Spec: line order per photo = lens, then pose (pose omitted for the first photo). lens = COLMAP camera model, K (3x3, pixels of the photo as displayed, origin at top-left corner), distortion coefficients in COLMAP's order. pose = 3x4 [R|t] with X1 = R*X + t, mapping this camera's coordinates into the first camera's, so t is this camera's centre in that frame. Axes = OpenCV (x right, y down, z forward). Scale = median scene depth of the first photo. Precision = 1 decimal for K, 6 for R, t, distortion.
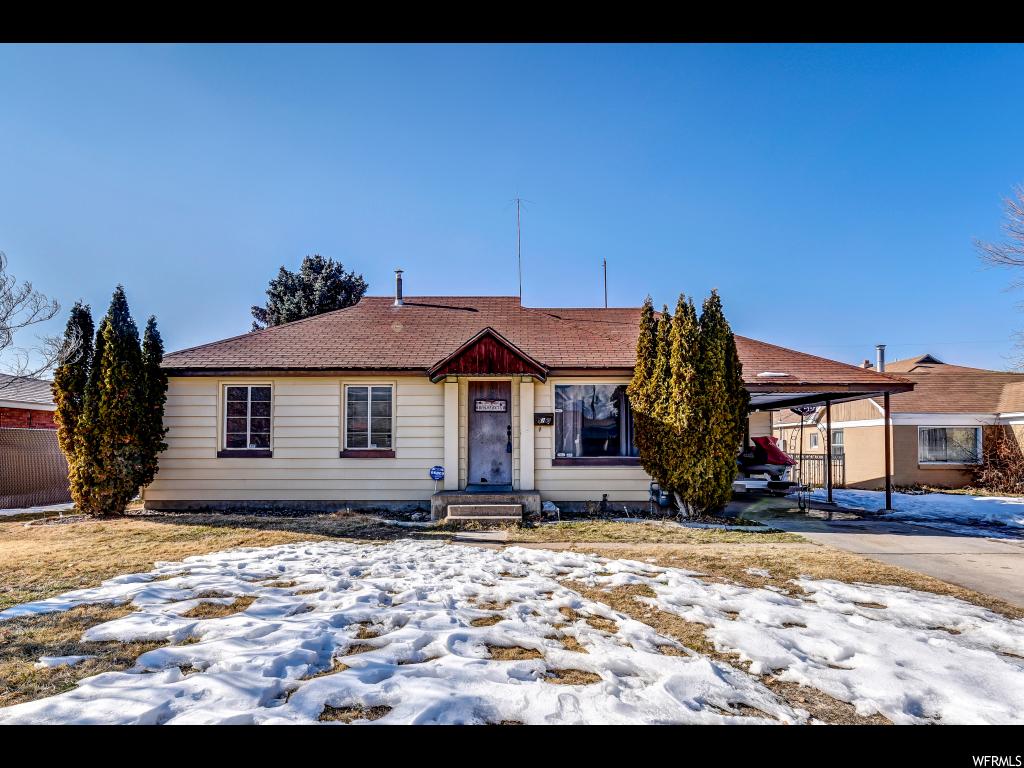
lens RADIAL K [[560.2, 0, 512.0], [0, 560.2, 384.0], [0, 0, 1]] dist [-0.000312, 0.000161]
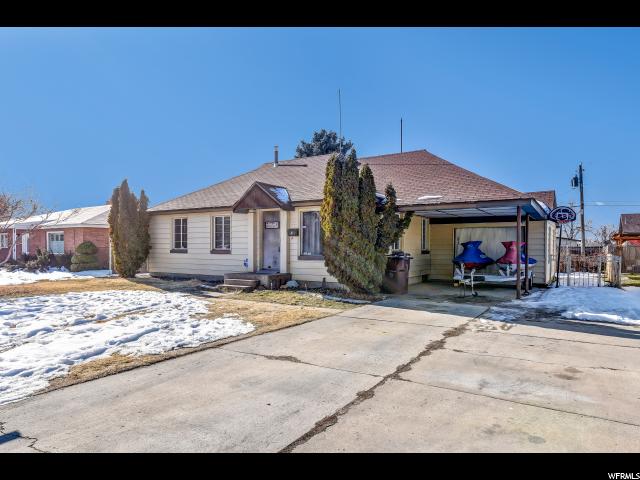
lens RADIAL K [[407.9, 0, 321.2], [0, 407.9, 222.7], [0, 0, 1]] dist [0.025237, 0.002416]
pose [[0.844298, -0.027104, -0.535187, 0.783671], [0.050153, 0.998333, 0.028560, 0.002882], [0.533521, -0.050954, 0.844250, 0.004031]]
